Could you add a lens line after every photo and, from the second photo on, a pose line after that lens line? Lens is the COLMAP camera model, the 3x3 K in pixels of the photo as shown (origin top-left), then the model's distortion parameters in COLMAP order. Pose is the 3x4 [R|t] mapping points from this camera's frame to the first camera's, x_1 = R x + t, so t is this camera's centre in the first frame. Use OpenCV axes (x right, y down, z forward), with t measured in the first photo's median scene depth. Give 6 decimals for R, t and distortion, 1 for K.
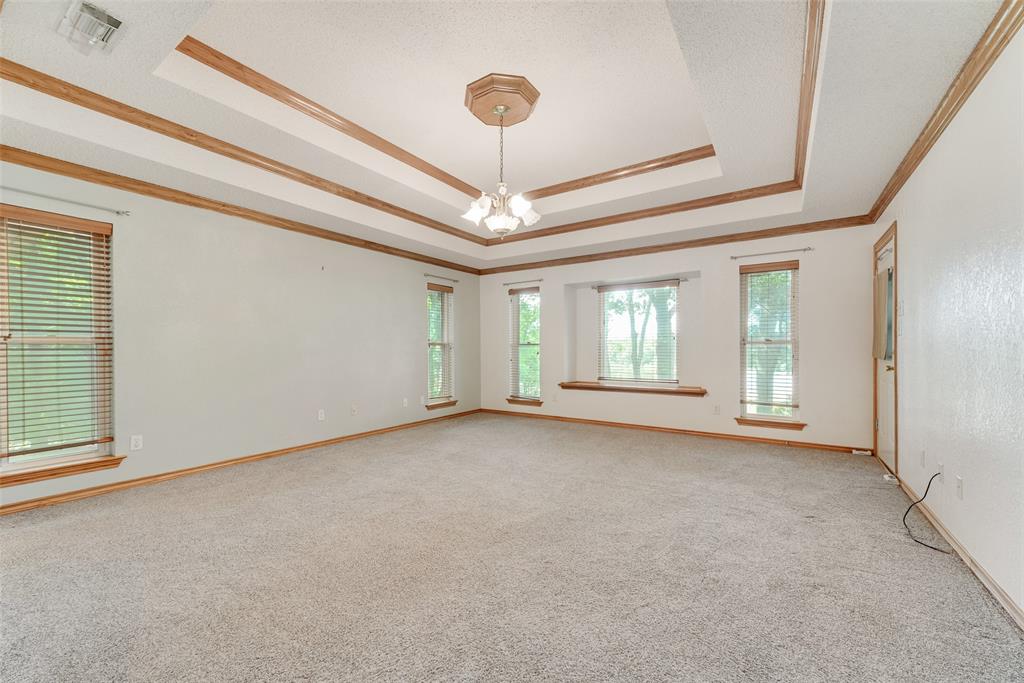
lens RADIAL K [[400.6, 0, 514.1], [0, 400.6, 350.6], [0, 0, 1]] dist [0.006996, -0.000248]
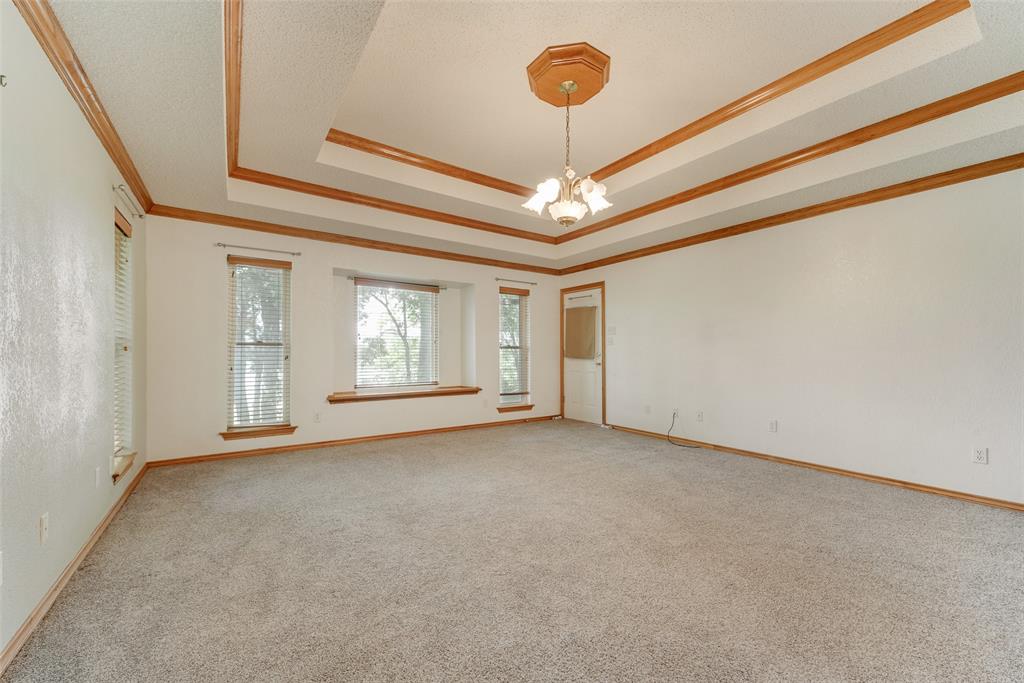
lens RADIAL K [[400.6, 0, 514.1], [0, 400.6, 350.6], [0, 0, 1]] dist [0.006996, -0.000248]
pose [[0.358524, 0.001410, 0.933519, -0.529672], [-0.006322, 0.999980, 0.000918, -0.010594], [-0.933499, -0.006231, 0.358526, 0.451822]]
